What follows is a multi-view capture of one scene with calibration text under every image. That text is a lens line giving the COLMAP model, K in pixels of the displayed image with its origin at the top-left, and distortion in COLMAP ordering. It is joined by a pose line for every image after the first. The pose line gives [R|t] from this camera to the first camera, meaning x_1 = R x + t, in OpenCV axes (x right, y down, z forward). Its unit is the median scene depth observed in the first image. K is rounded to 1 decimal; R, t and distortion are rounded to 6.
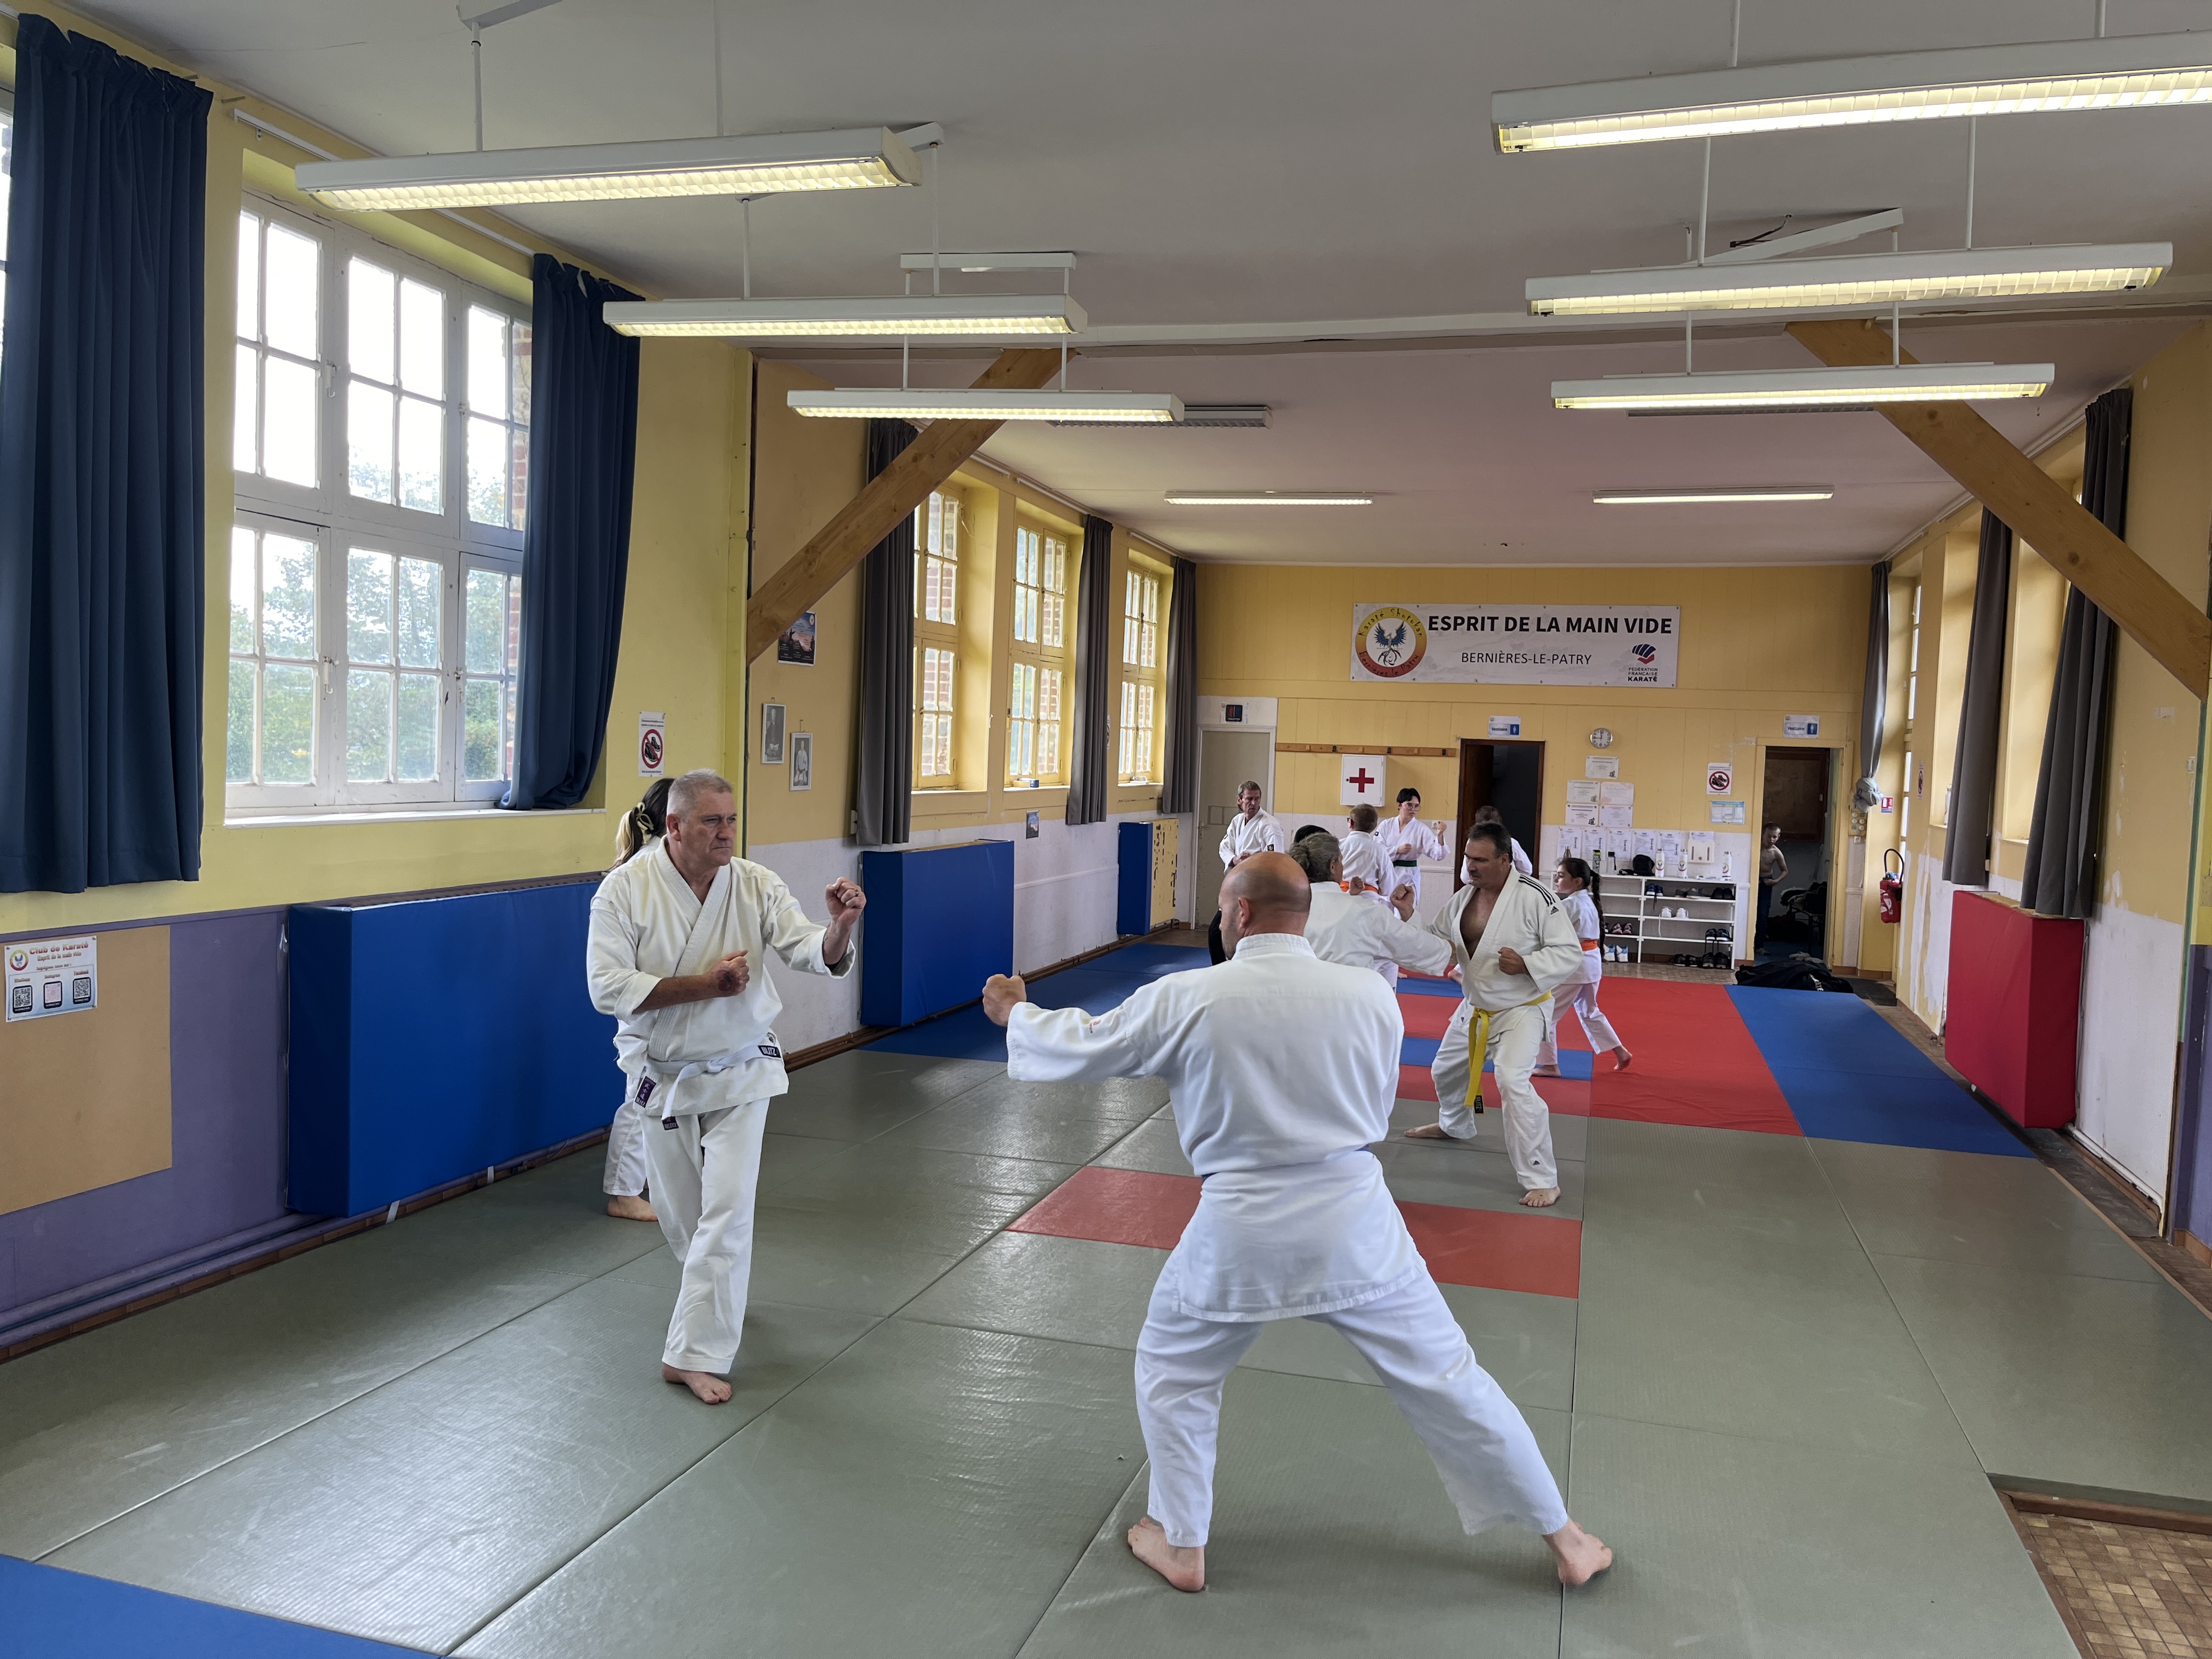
lens RADIAL K [[1670.1, 0, 1123.1], [0, 1670.1, 837.8], [0, 0, 1]] dist [0.053165, -0.069734]
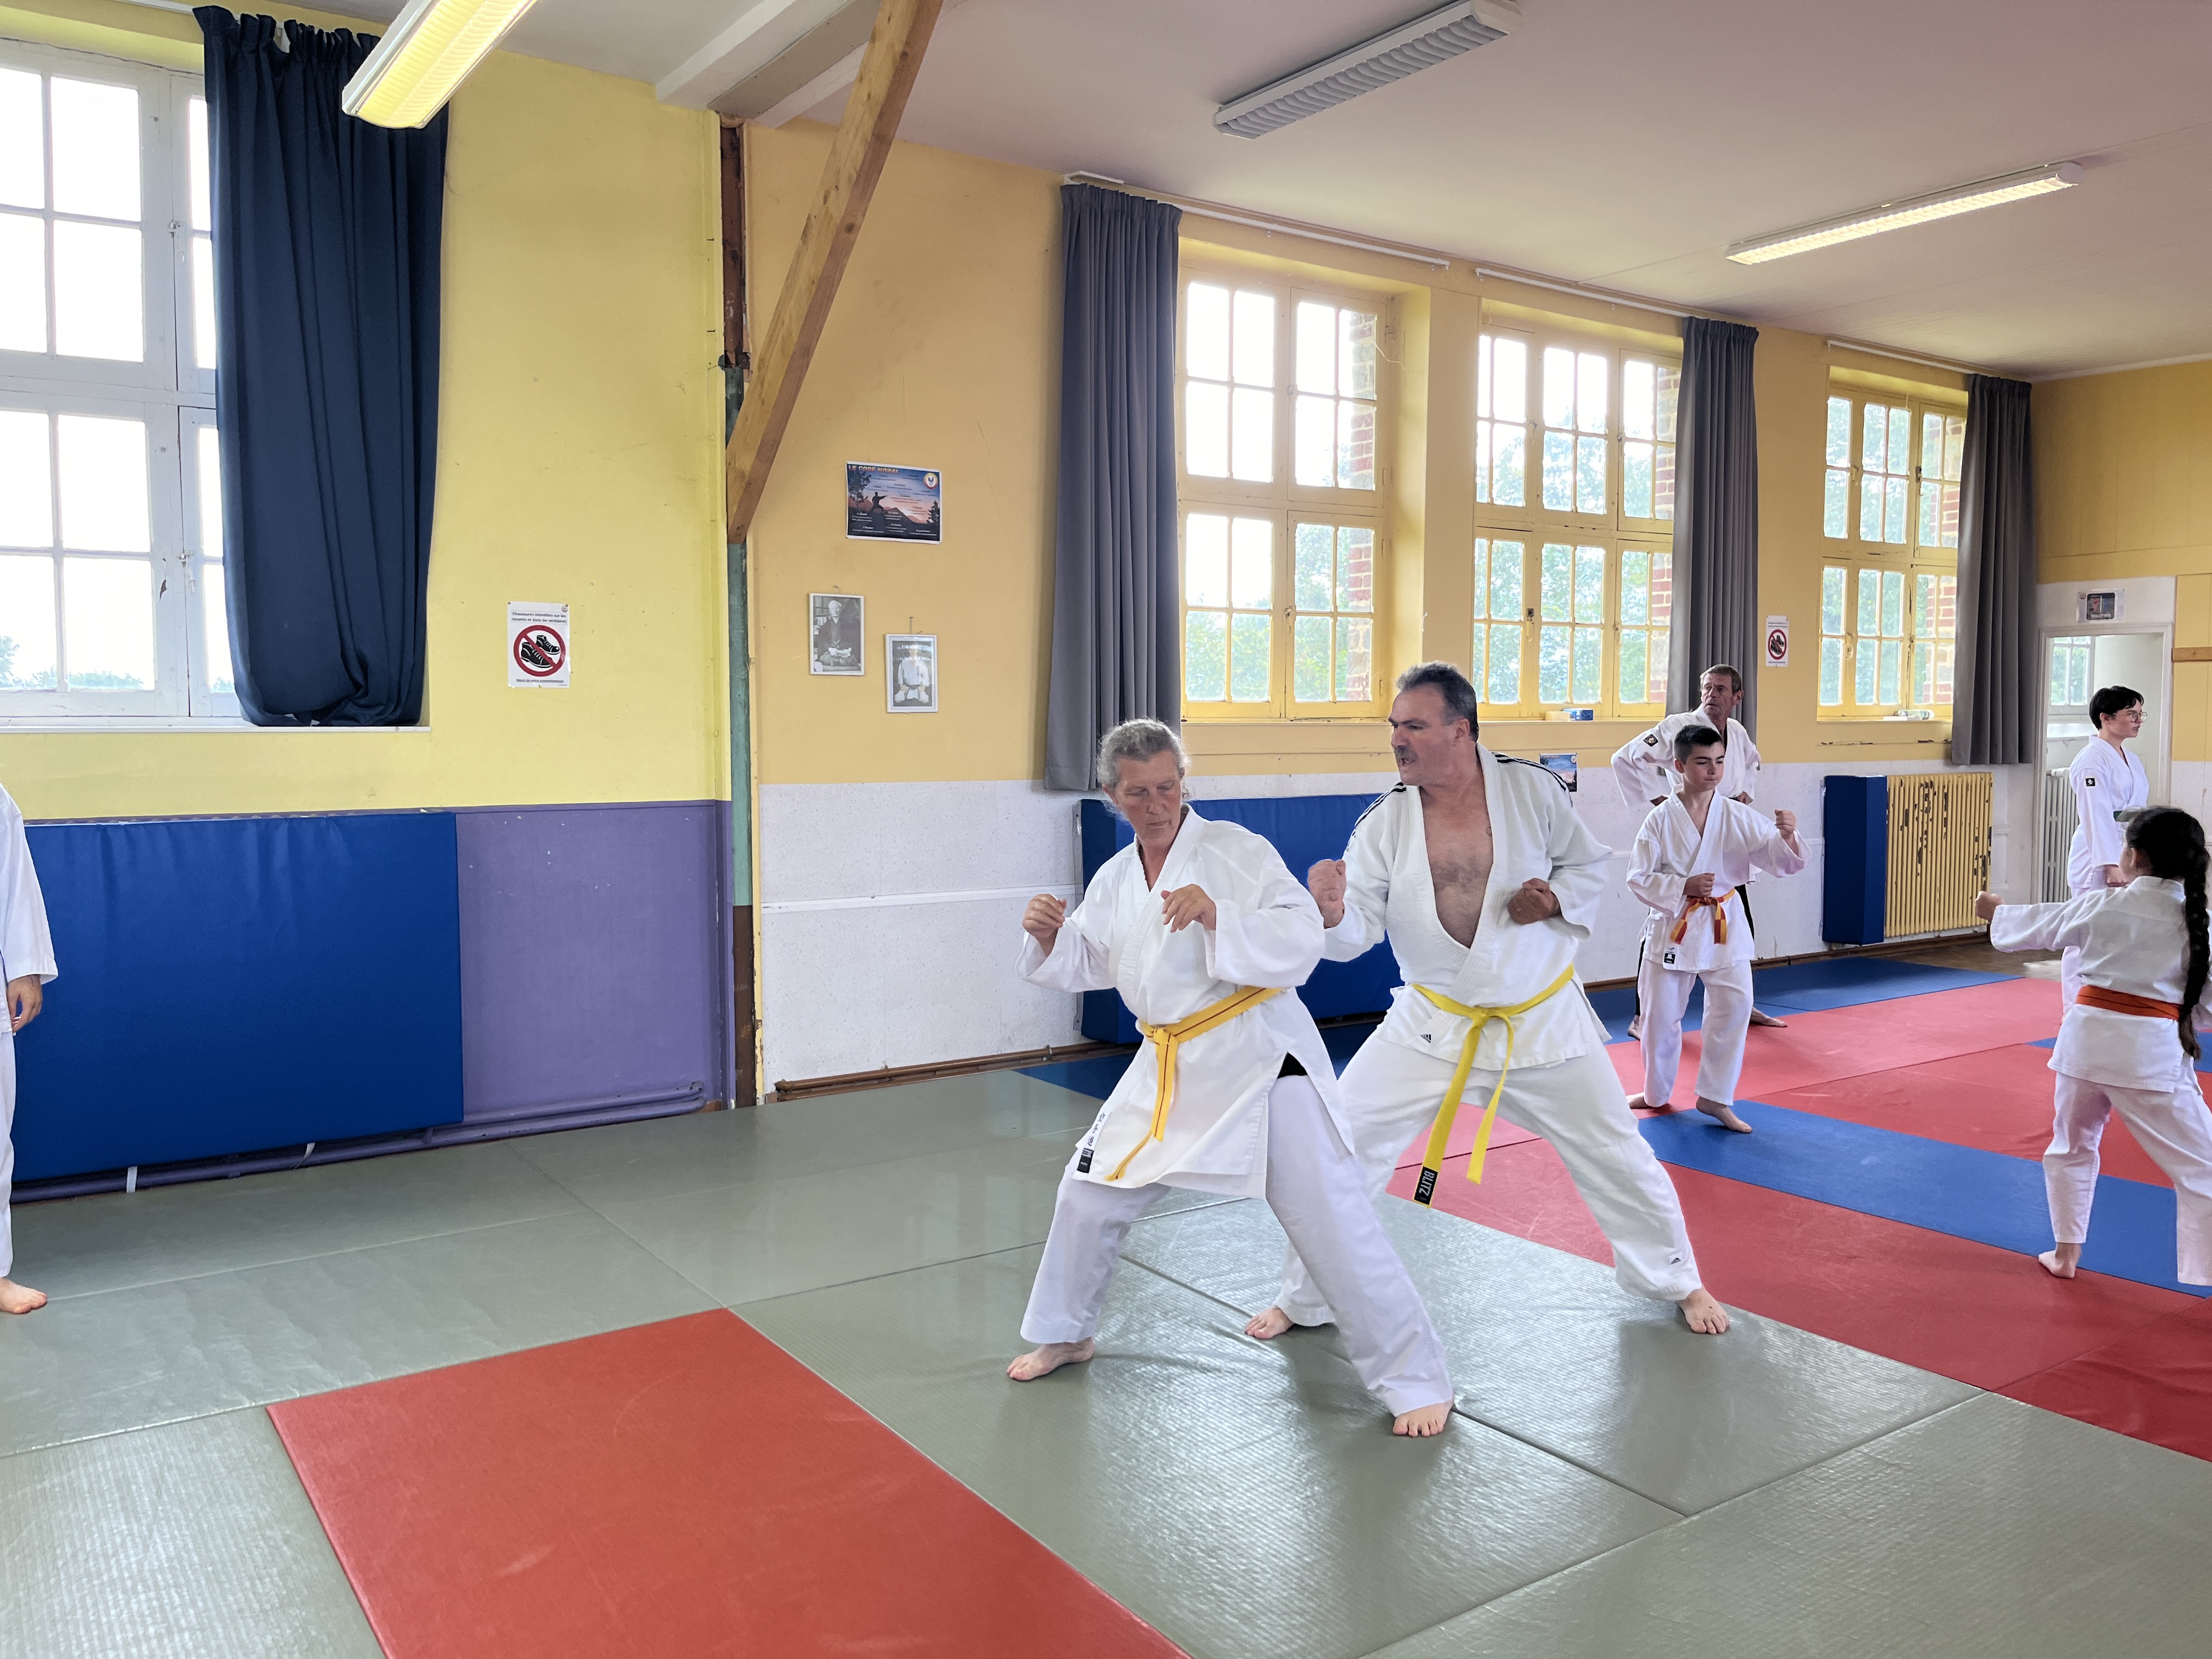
lens RADIAL K [[1670.1, 0, 1122.7], [0, 1670.1, 823.3], [0, 0, 1]] dist [0.053165, -0.069734]
pose [[0.773100, 0.000436, -0.634284, 0.205016], [-0.004128, 0.999982, -0.004344, 0.013894], [0.634271, 0.005976, 0.773088, 0.288197]]
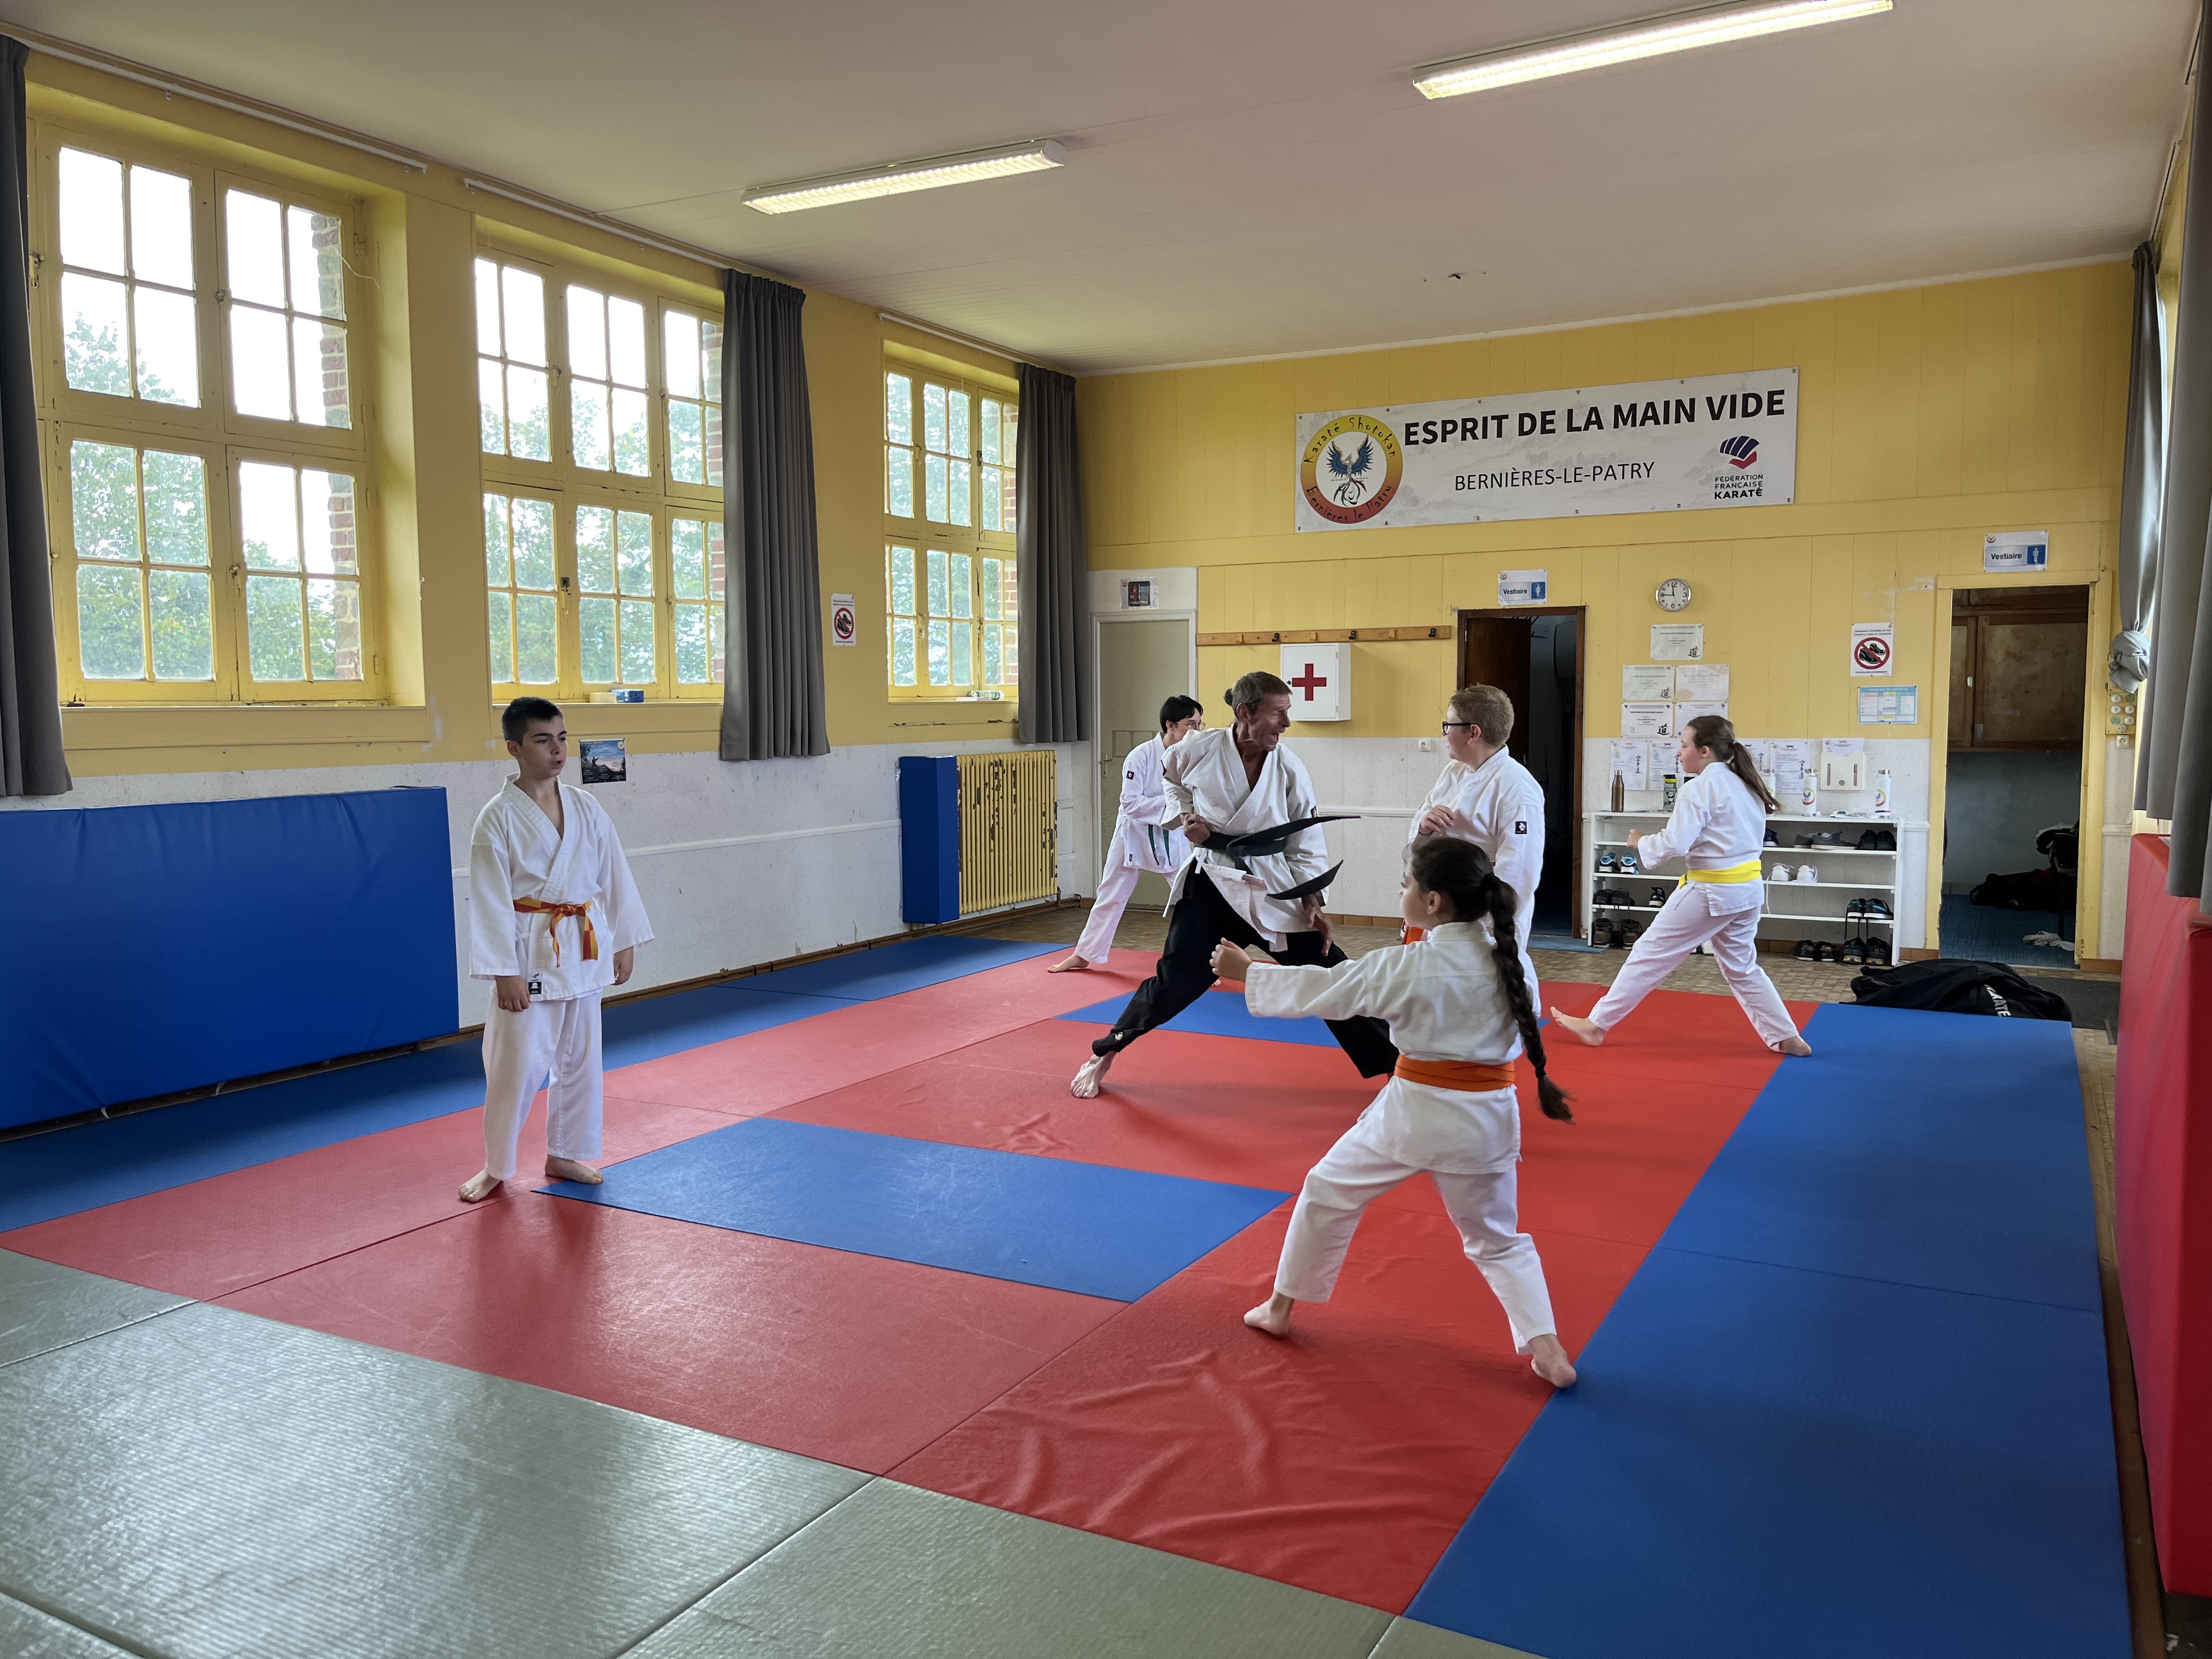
lens RADIAL K [[1670.1, 0, 1108.6], [0, 1670.1, 844.9], [0, 0, 1]] dist [0.053165, -0.069734]
pose [[0.974985, -0.023280, -0.221050, 0.223351], [0.030328, 0.999132, 0.028544, 0.009413], [0.220194, -0.034535, 0.974845, 0.353853]]
